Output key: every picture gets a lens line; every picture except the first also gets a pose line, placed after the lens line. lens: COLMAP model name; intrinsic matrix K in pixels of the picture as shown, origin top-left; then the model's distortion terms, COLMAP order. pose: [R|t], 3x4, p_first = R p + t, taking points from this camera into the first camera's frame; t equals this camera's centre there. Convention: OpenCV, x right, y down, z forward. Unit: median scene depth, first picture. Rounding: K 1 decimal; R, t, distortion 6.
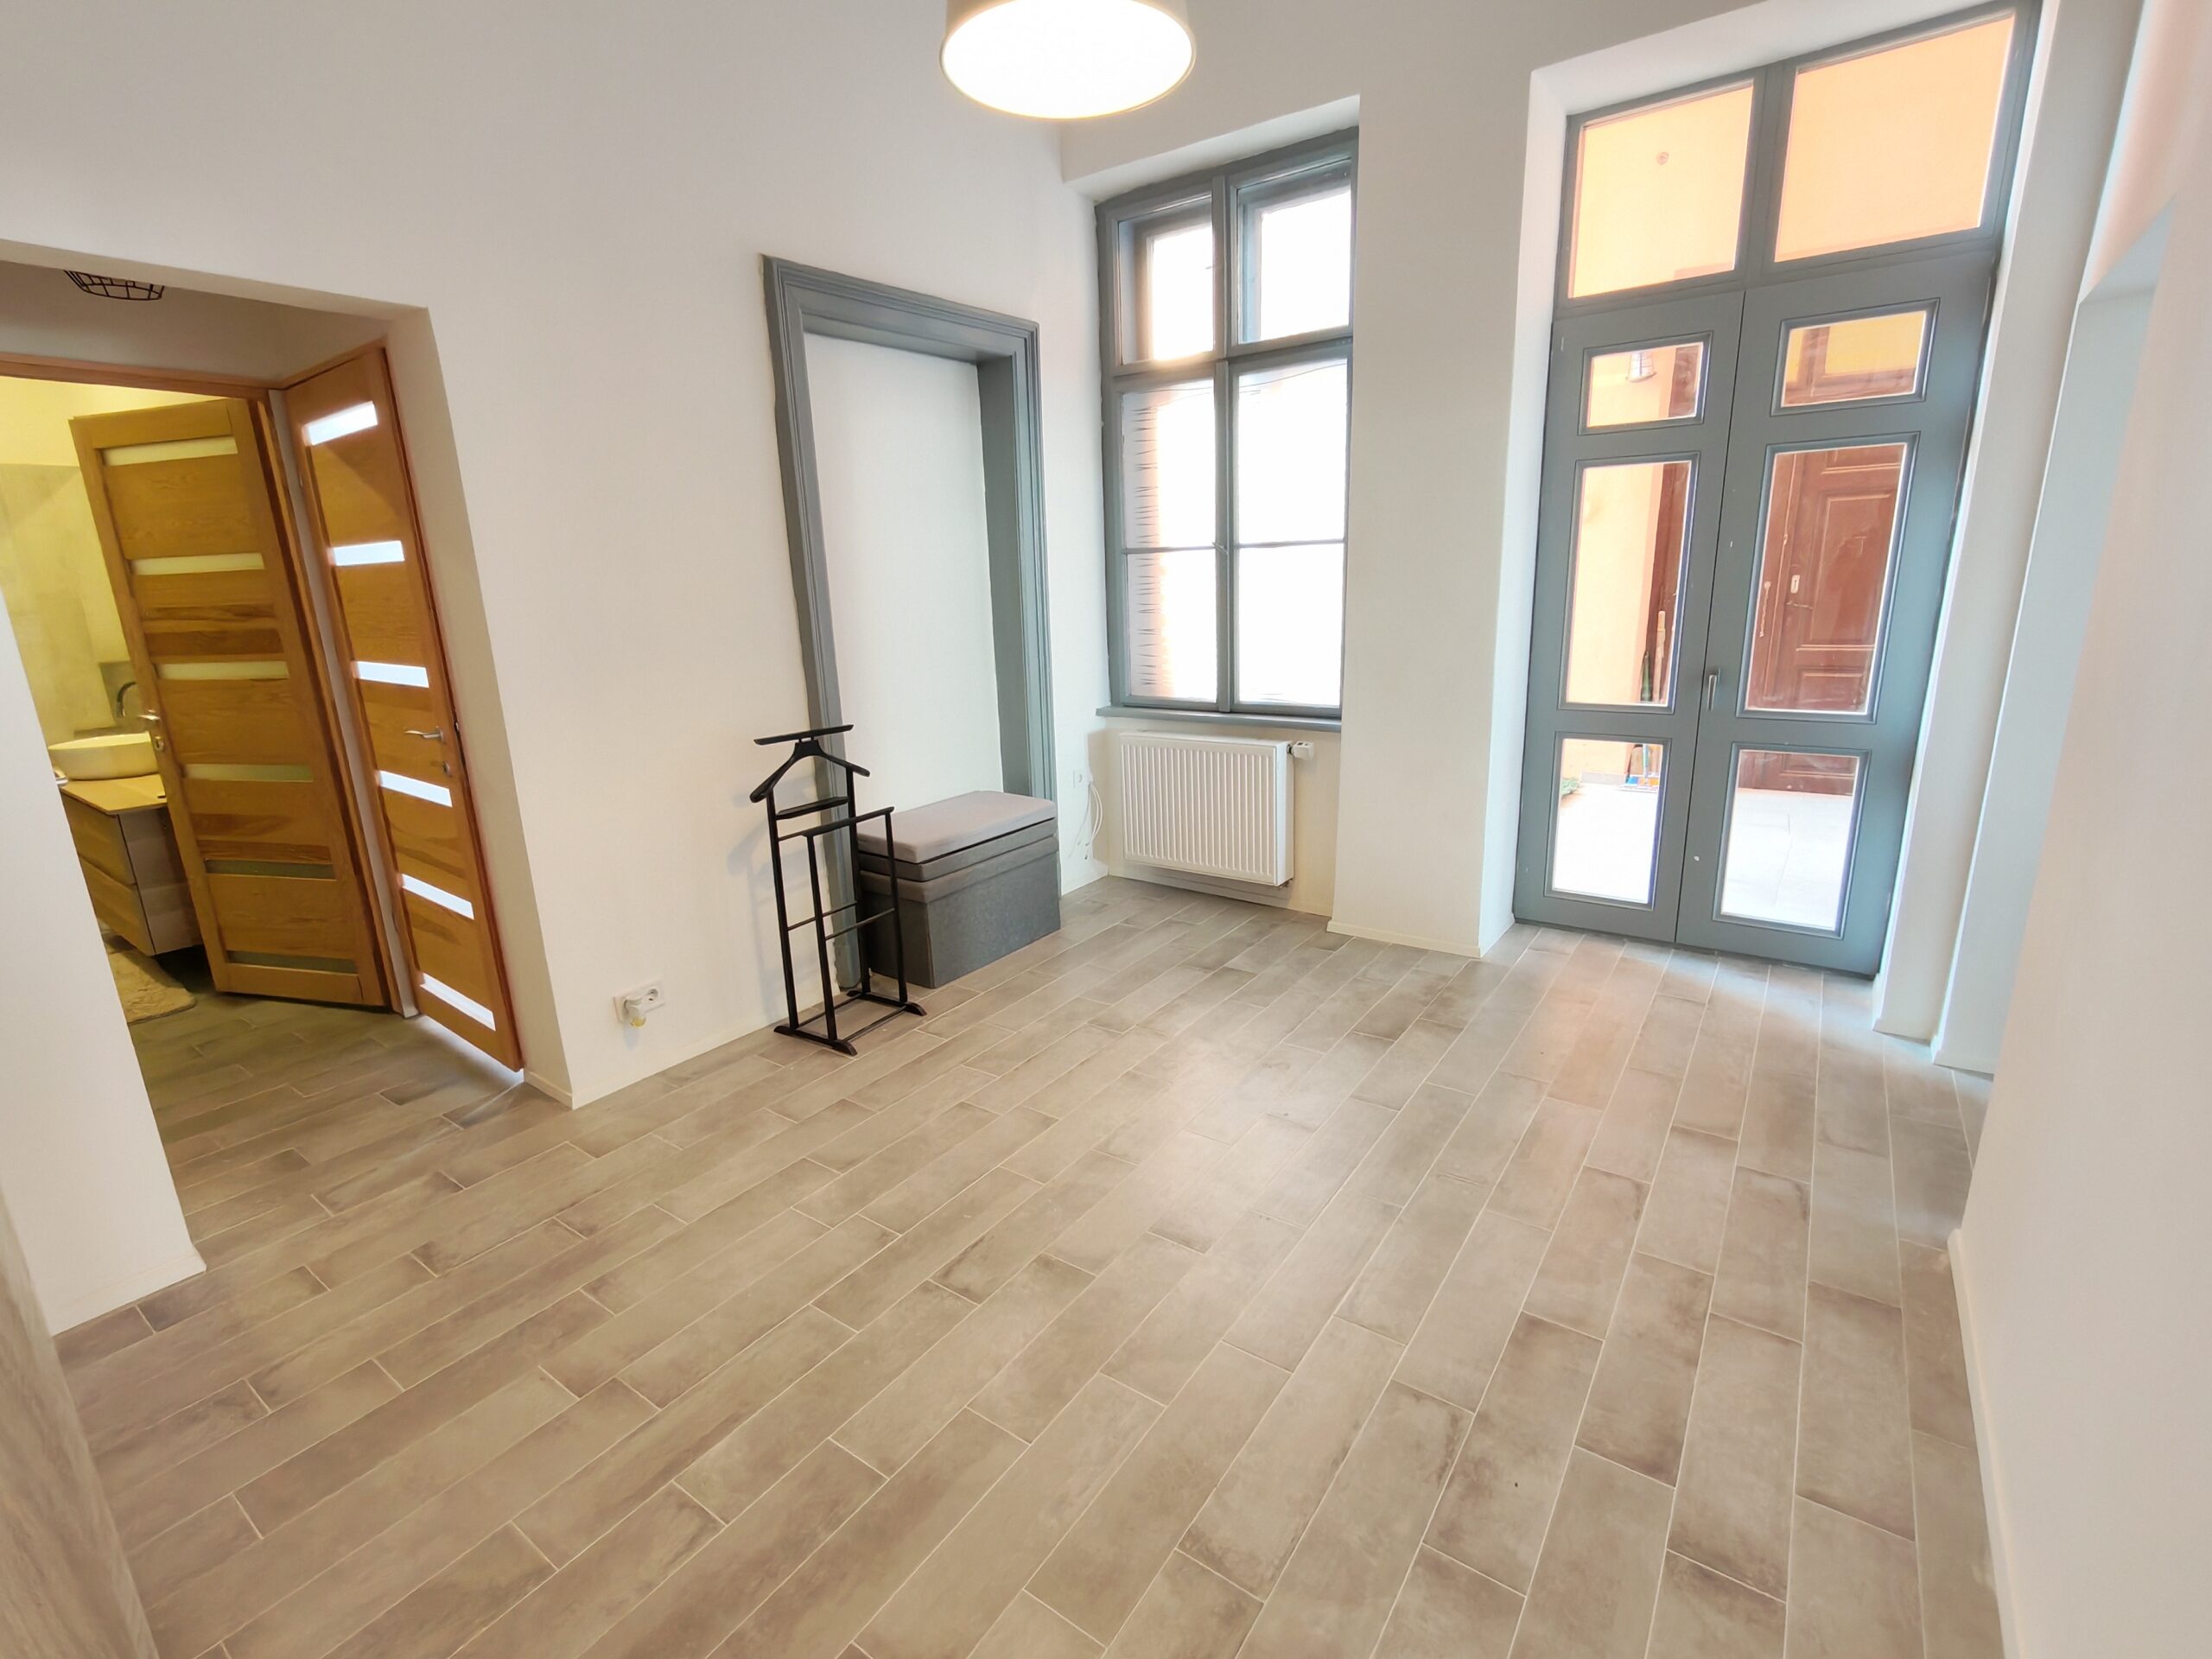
lens RADIAL K [[1013.0, 0, 1106.3], [0, 1013.0, 827.8], [0, 0, 1]] dist [-0.004049, 0.002502]
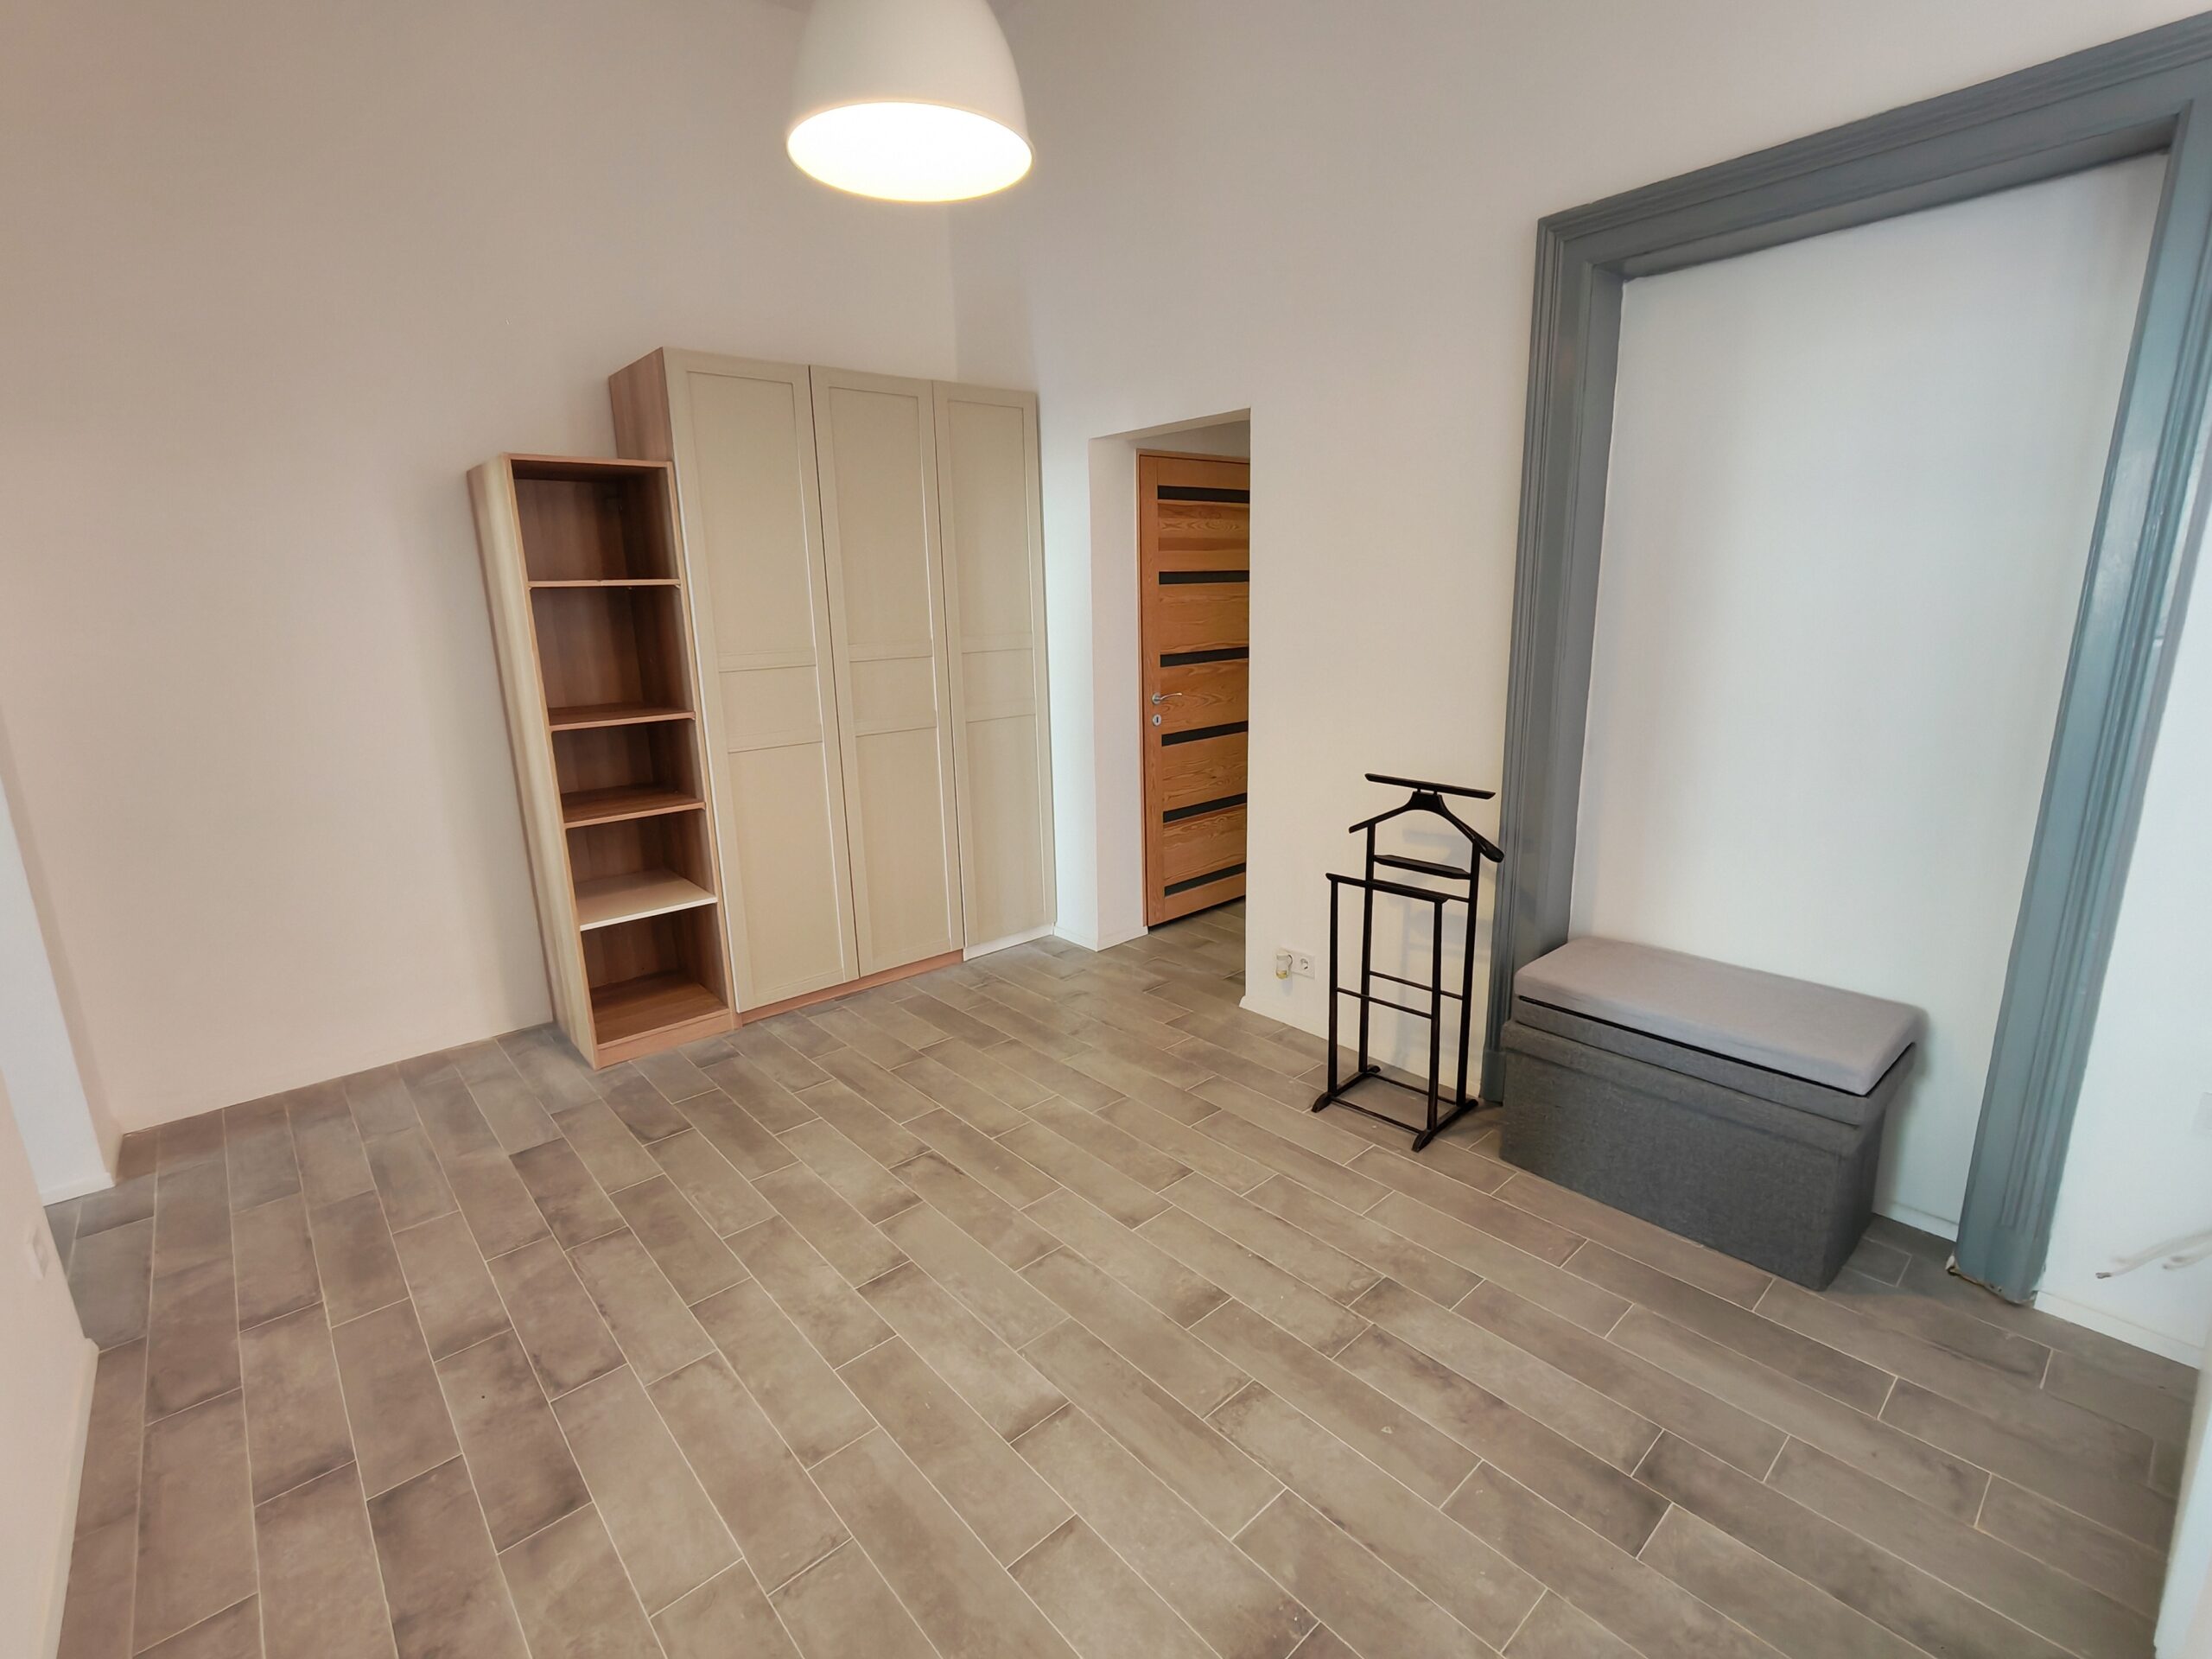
lens RADIAL K [[1013.0, 0, 1104.9], [0, 1013.0, 830.4], [0, 0, 1]] dist [-0.004049, 0.002502]
pose [[-0.227345, 0.268142, -0.936170, 0.862505], [-0.203265, 0.927101, 0.314907, -0.393475], [0.952364, 0.261883, -0.156267, 1.237648]]
